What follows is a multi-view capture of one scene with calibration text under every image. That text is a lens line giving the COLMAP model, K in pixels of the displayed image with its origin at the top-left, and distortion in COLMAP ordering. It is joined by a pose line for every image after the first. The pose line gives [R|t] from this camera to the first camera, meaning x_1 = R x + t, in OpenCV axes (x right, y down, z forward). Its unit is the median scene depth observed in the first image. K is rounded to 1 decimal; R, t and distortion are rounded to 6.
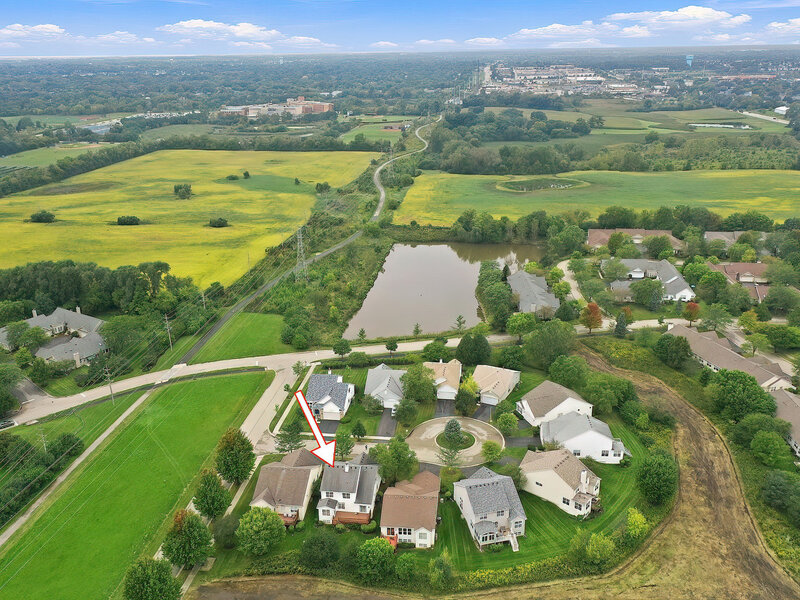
lens RADIAL K [[705.6, 0, 401.7], [0, 705.6, 283.2], [0, 0, 1]] dist [-0.018996, -0.006327]
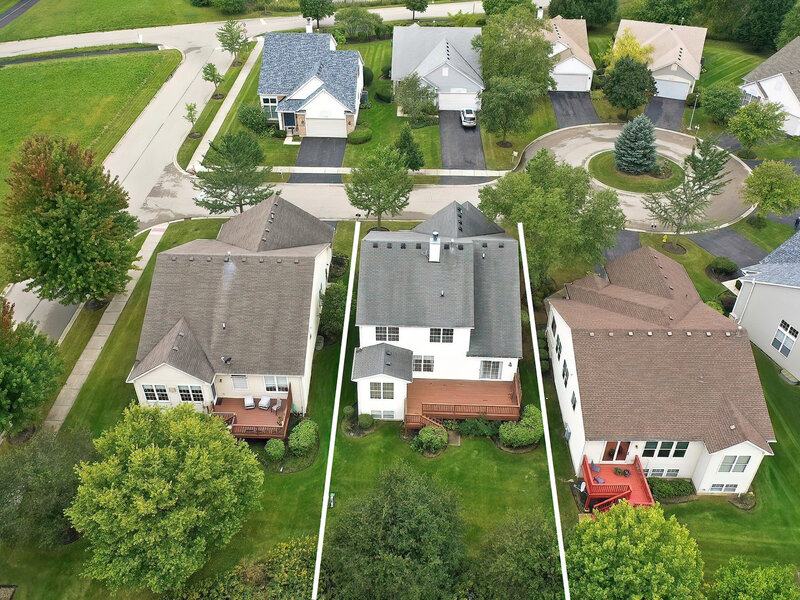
lens RADIAL K [[705.4, 0, 400.0], [0, 705.4, 300.0], [0, 0, 1]] dist [-0.000460, 0.001062]
pose [[0.994502, -0.047975, 0.093078, -0.114975], [0.013576, 0.940446, 0.339671, 0.164465], [-0.103831, -0.336540, 0.935927, 0.651795]]
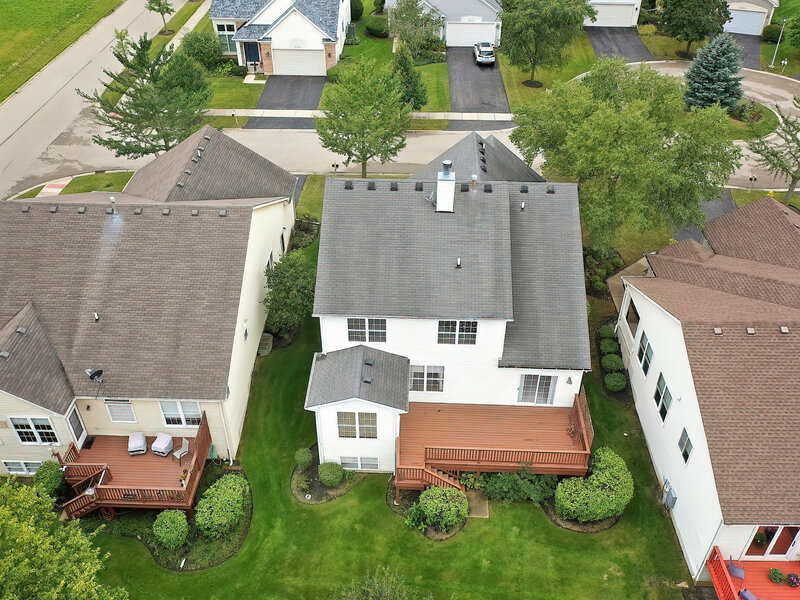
lens RADIAL K [[705.4, 0, 400.0], [0, 705.4, 300.0], [0, 0, 1]] dist [-0.000460, 0.001062]
pose [[0.994825, -0.047606, 0.089759, -0.101023], [0.014390, 0.940548, 0.339355, 0.209891], [-0.100578, -0.336307, 0.936366, 0.757335]]
